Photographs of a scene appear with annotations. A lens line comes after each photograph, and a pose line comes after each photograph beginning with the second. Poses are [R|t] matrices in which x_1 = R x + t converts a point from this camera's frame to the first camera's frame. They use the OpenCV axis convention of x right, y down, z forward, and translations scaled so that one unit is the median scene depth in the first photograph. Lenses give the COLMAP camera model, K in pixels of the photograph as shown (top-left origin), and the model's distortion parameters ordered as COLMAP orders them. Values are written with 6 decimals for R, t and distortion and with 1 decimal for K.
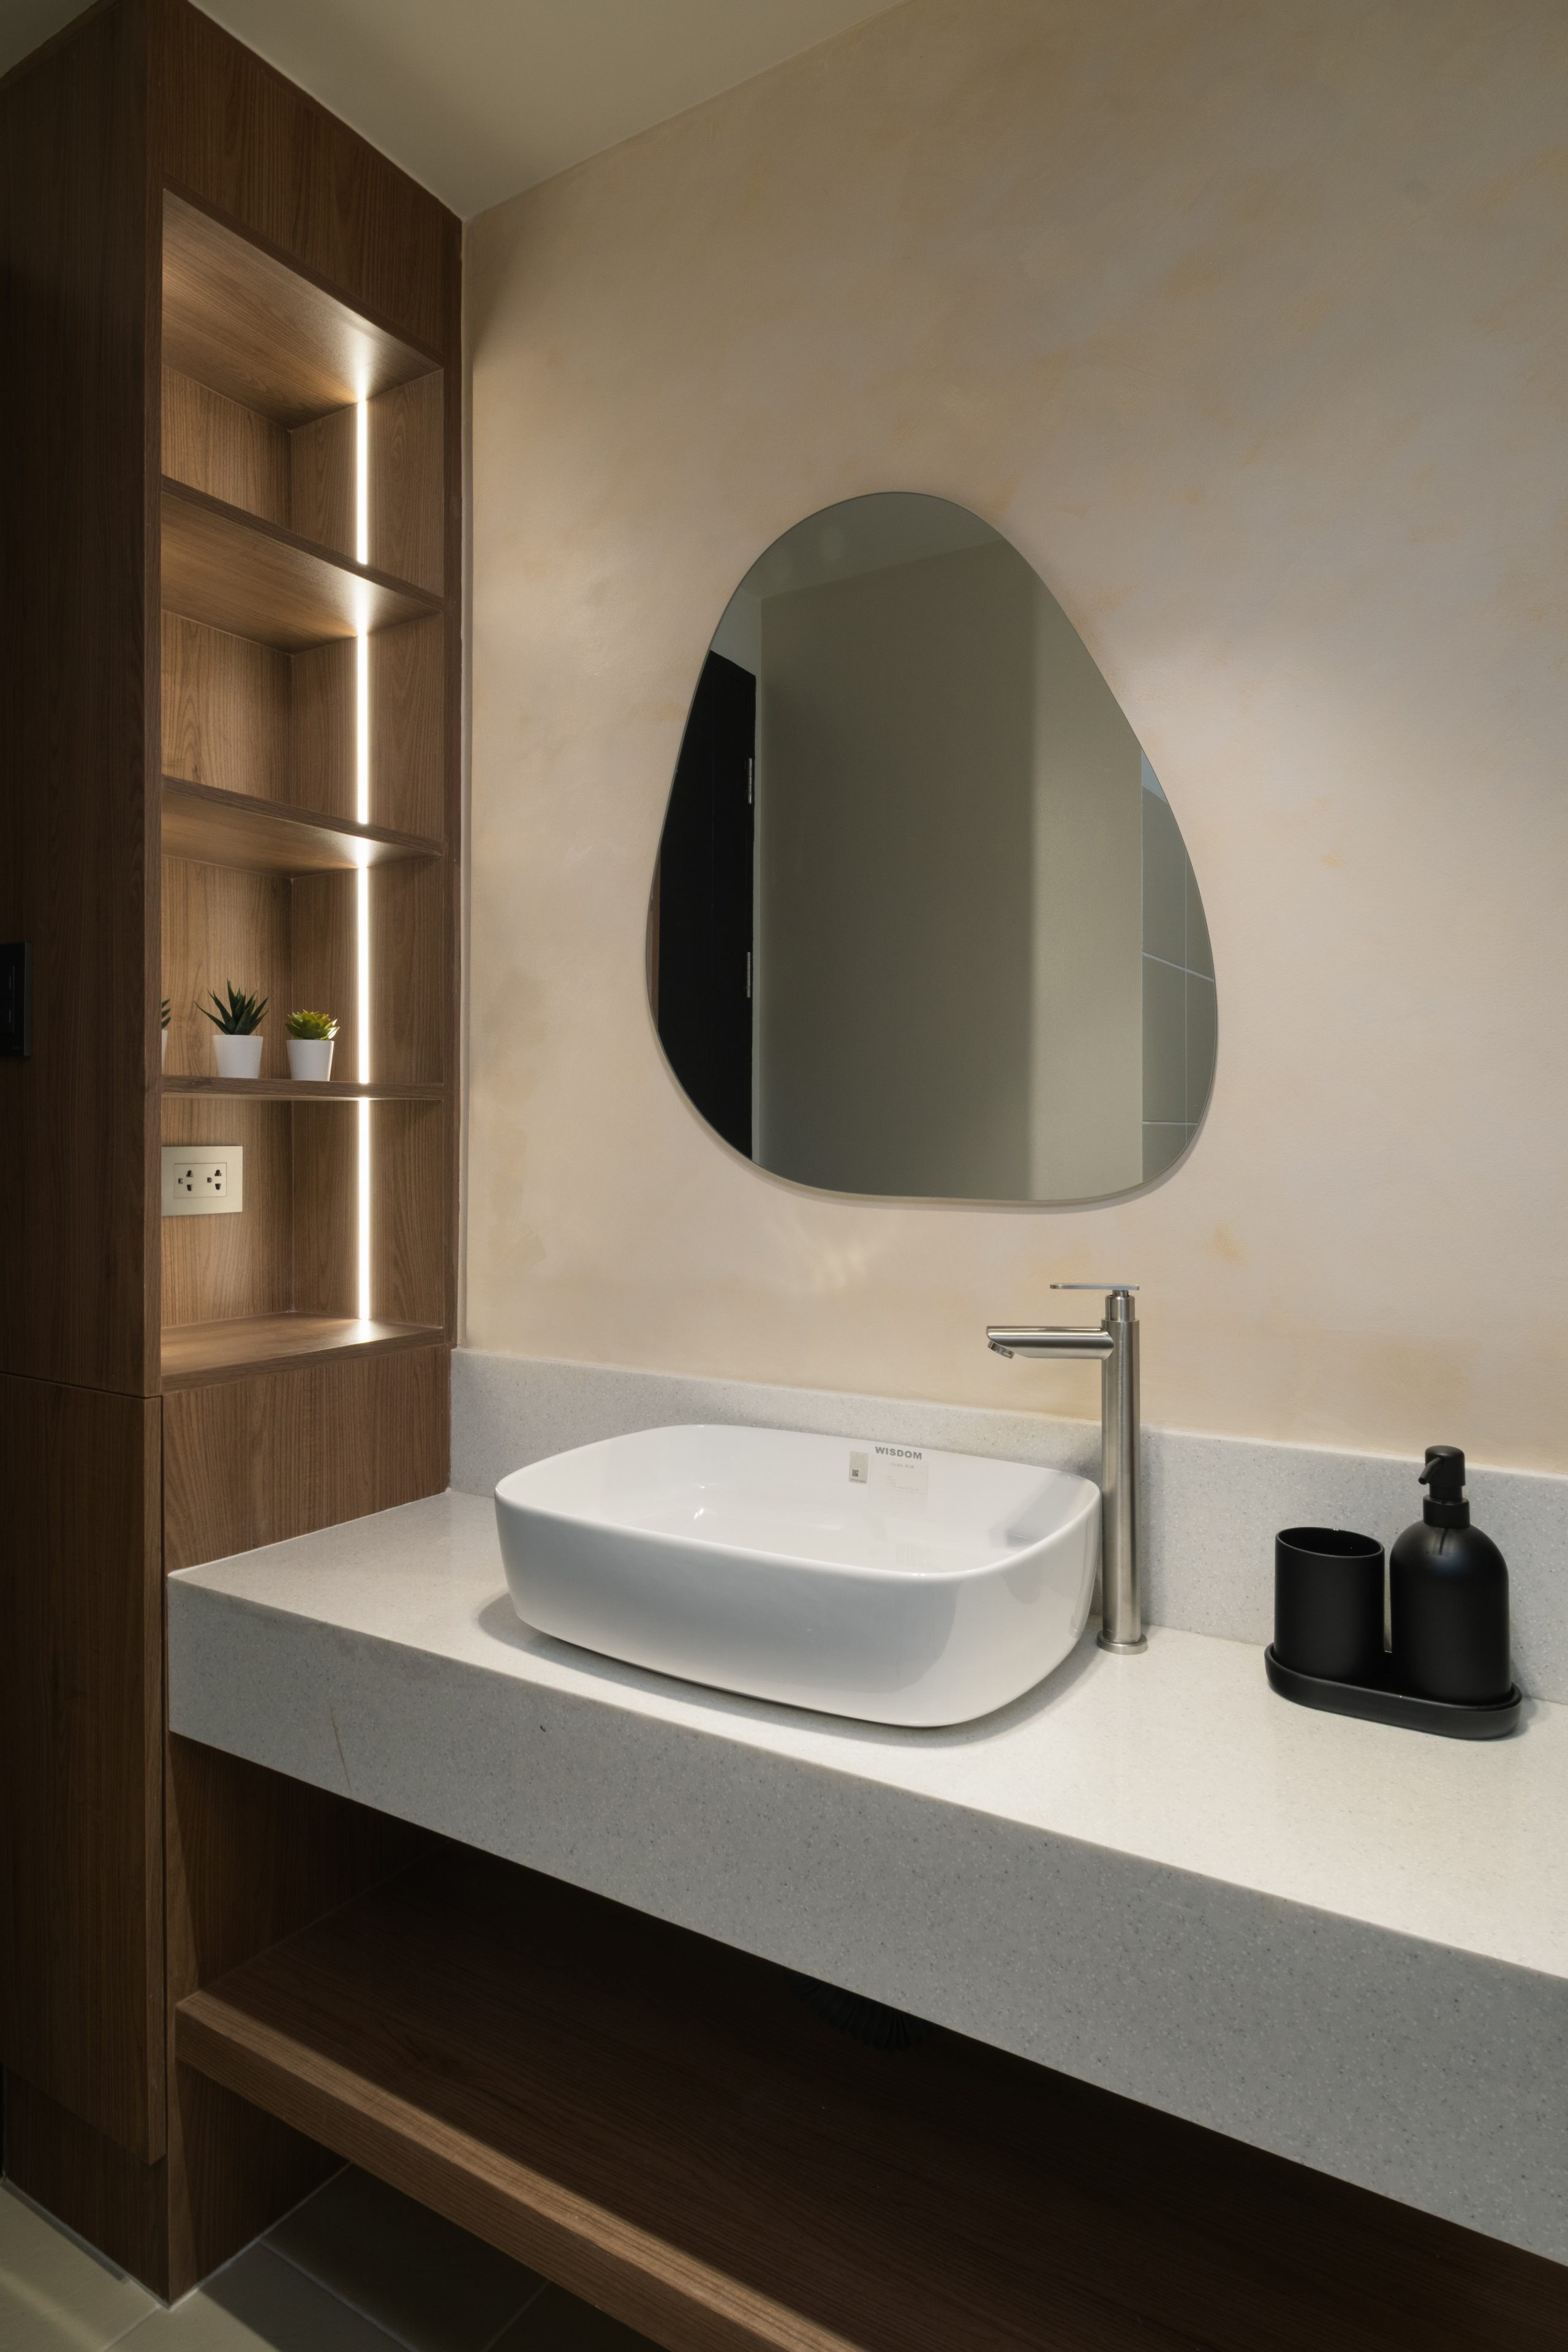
lens RADIAL K [[1340.9, 0, 794.7], [0, 1340.9, 1140.1], [0, 0, 1]] dist [-0.003221, -0.000535]
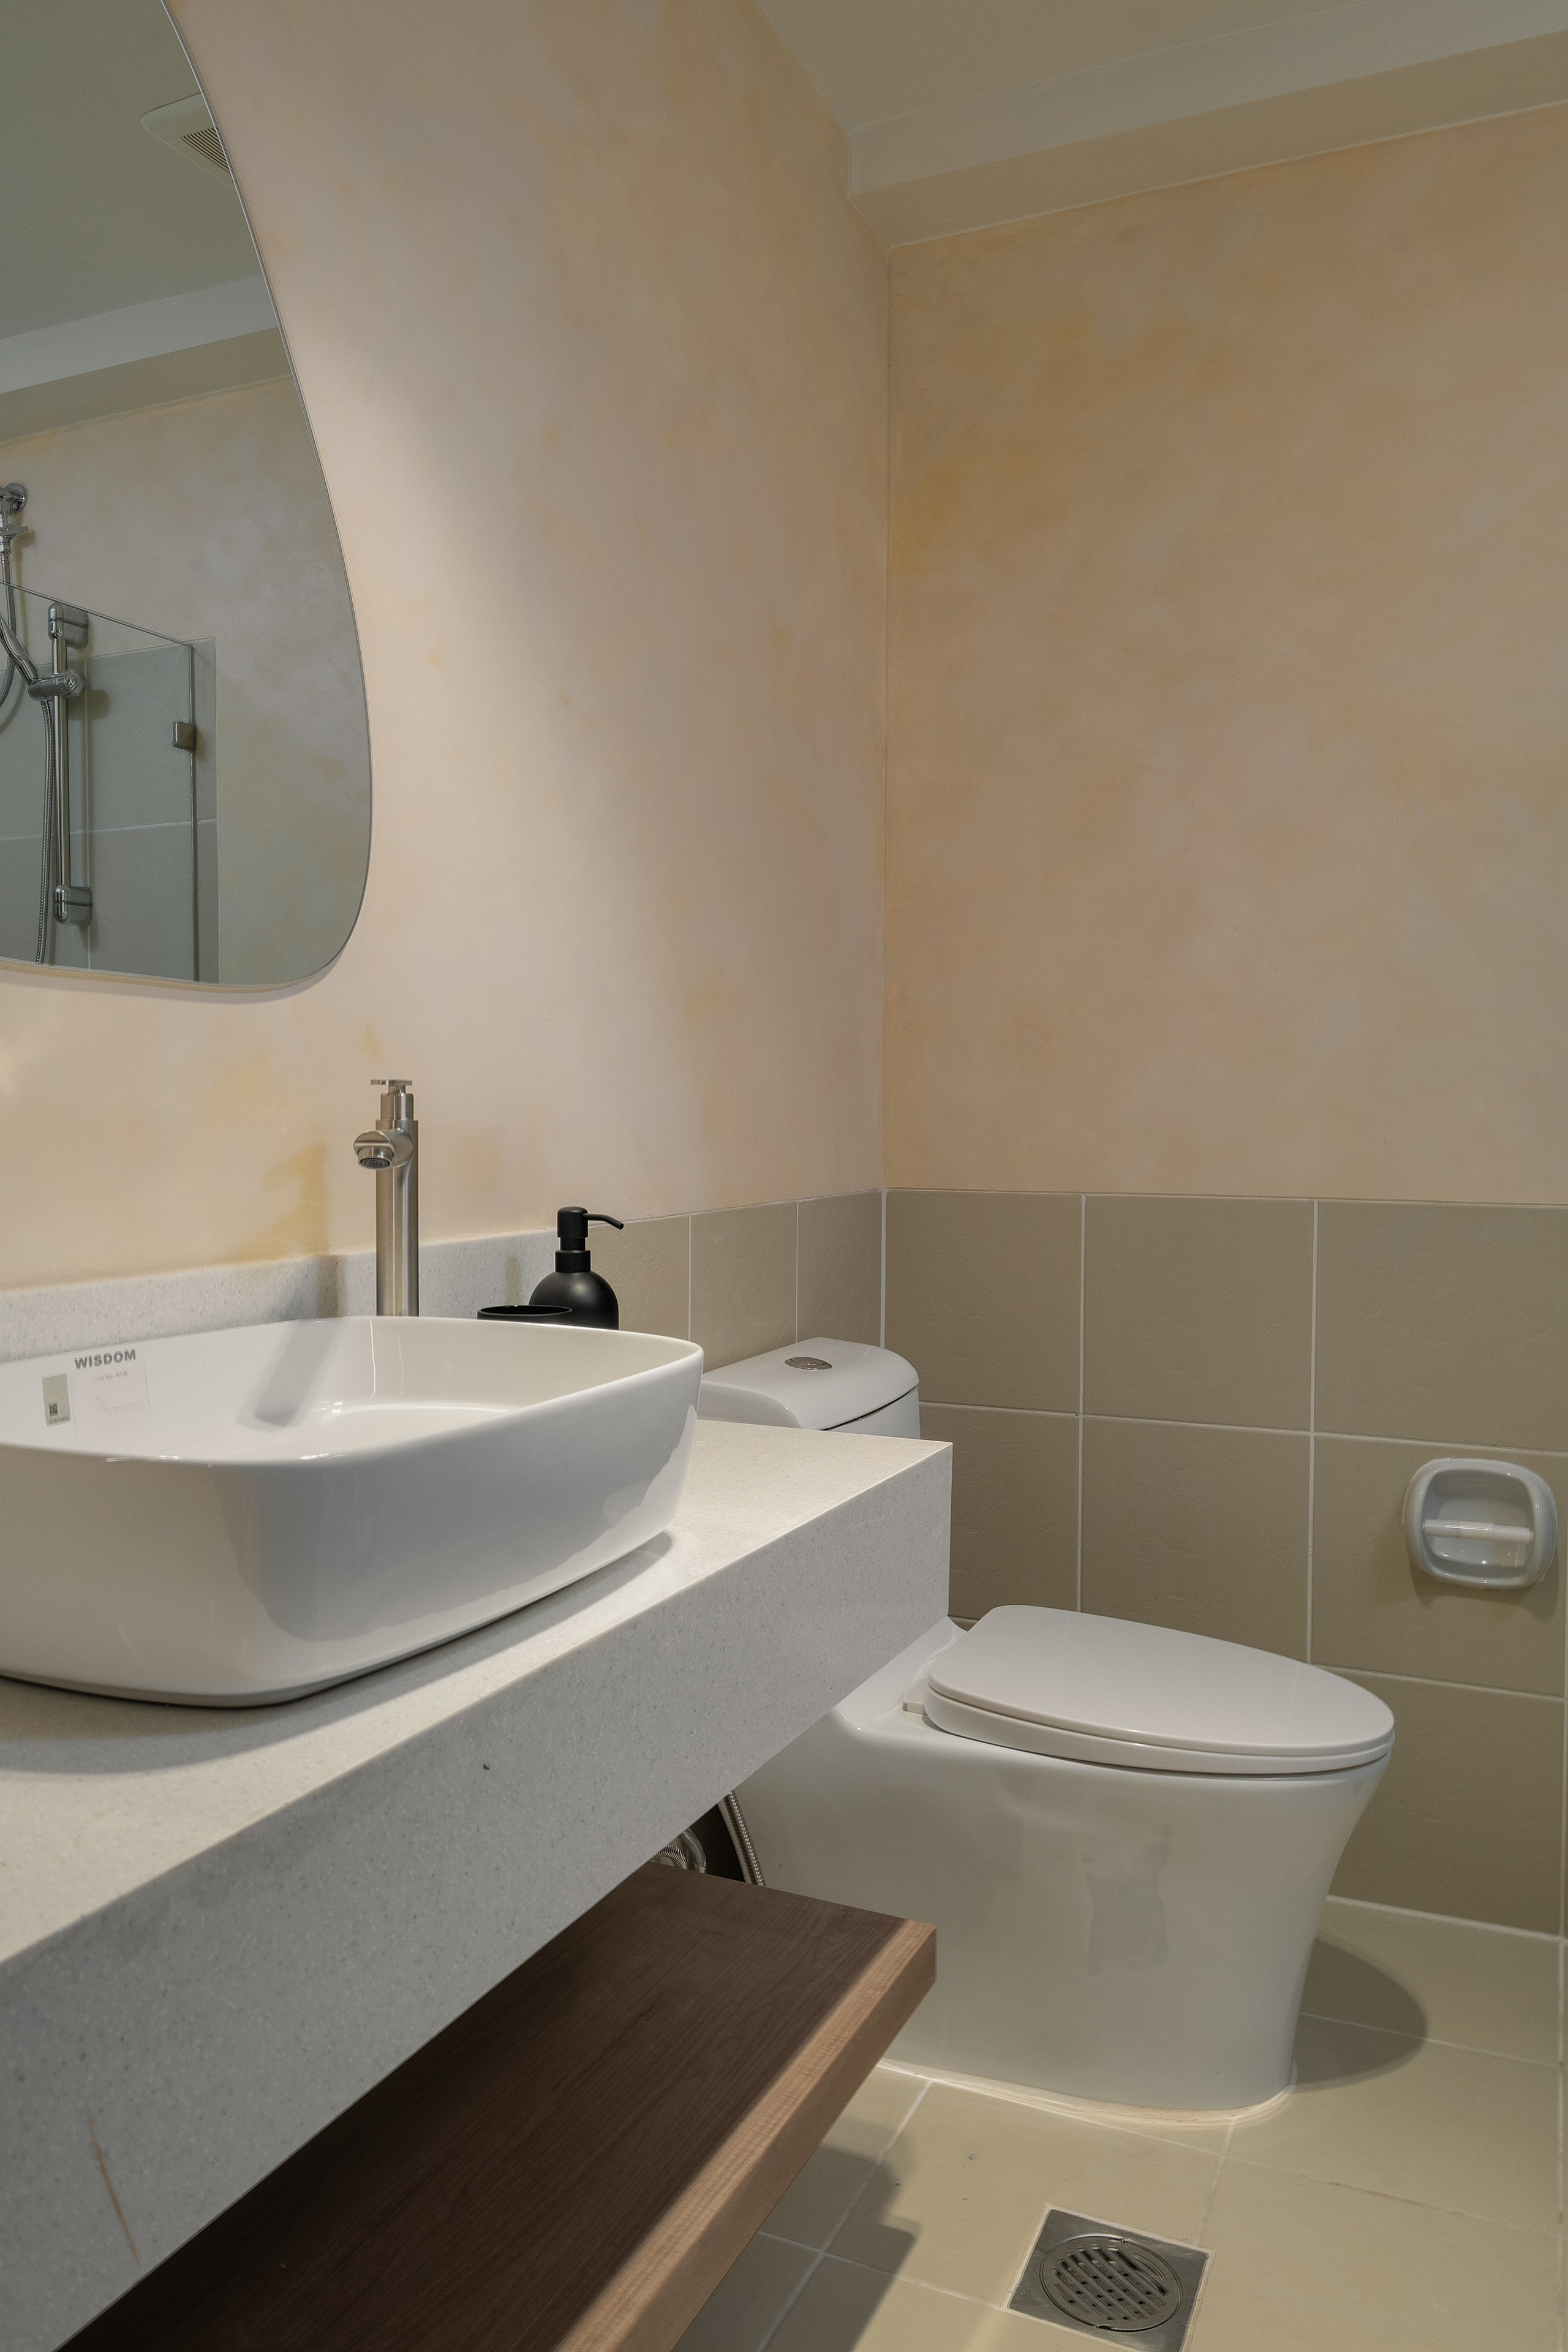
lens RADIAL K [[1698.2, 0, 788.3], [0, 1698.2, 1175.9], [0, 0, 1]] dist [0.007279, 0.000499]
pose [[-0.138020, -0.039076, 0.989658, -0.773954], [-0.013606, 0.999202, 0.037555, 0.105819], [-0.990336, -0.008282, -0.138441, 0.770032]]
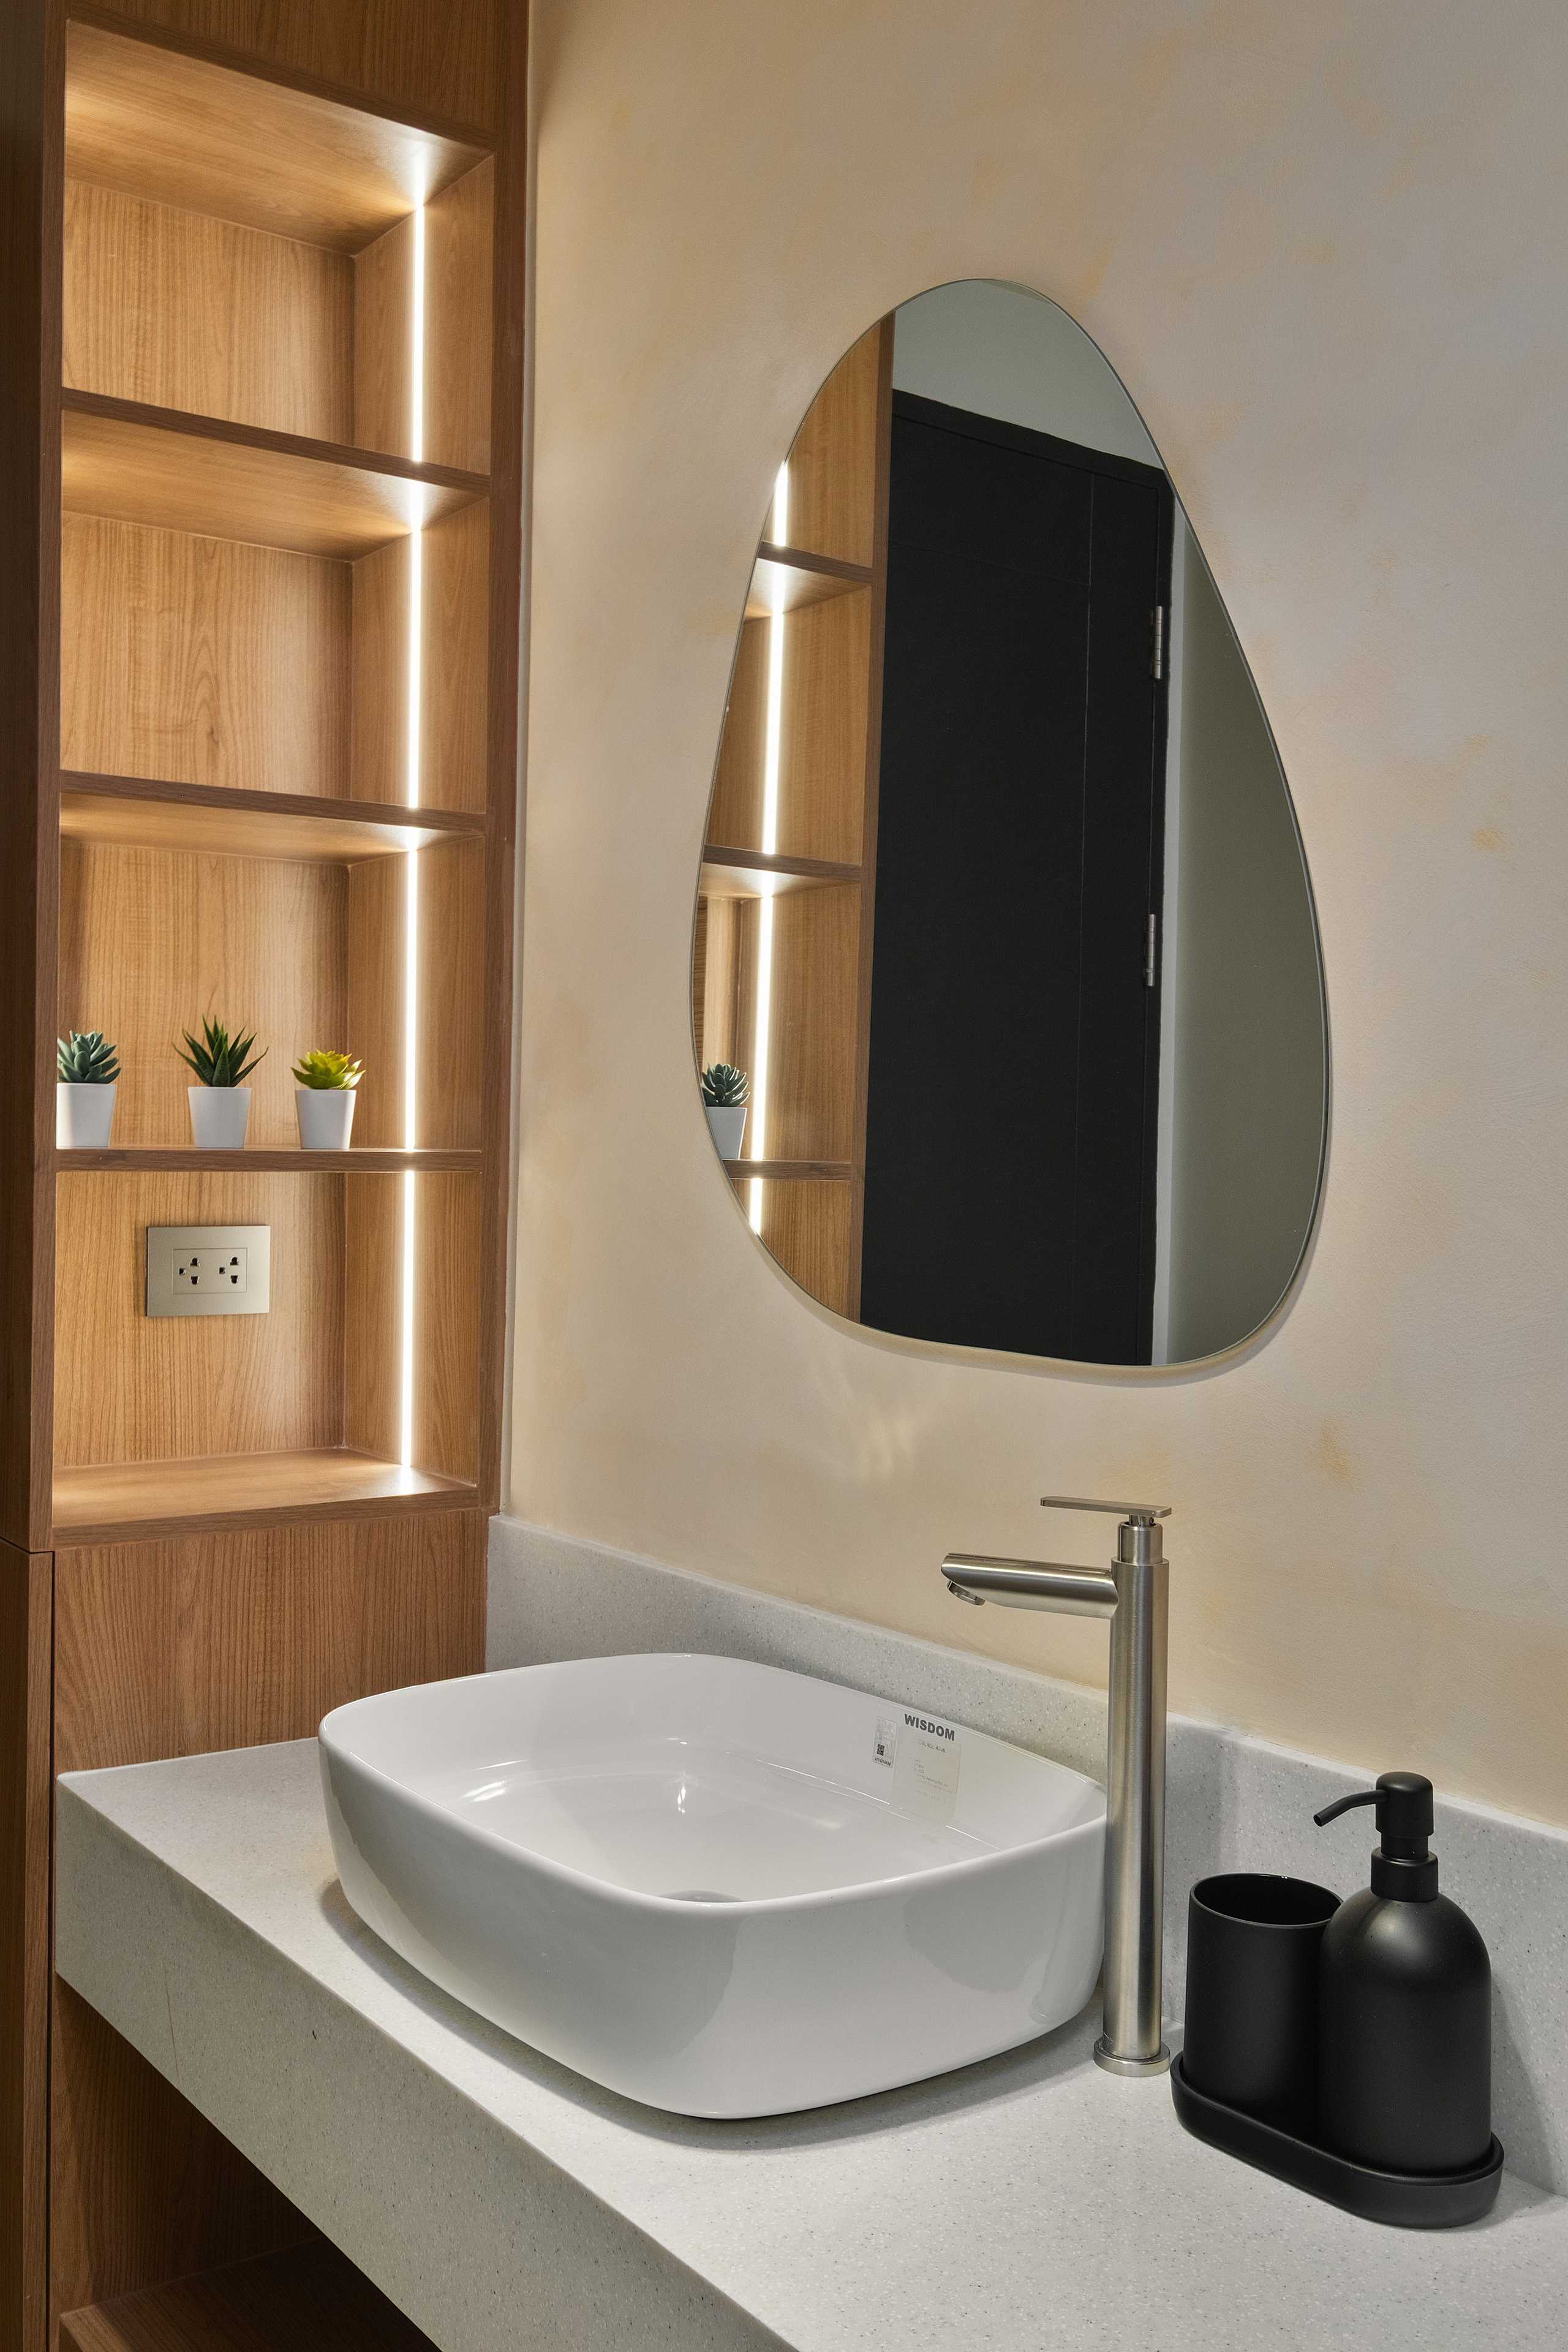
lens RADIAL K [[2150.0, 0, 778.4], [0, 2150.0, 1197.5], [0, 0, 1]] dist [0.003752, 0.000000]
pose [[0.927697, 0.021030, -0.372742, 0.394805], [-0.015647, 0.999725, 0.017462, -0.048282], [0.373007, -0.010367, 0.927771, -0.023316]]
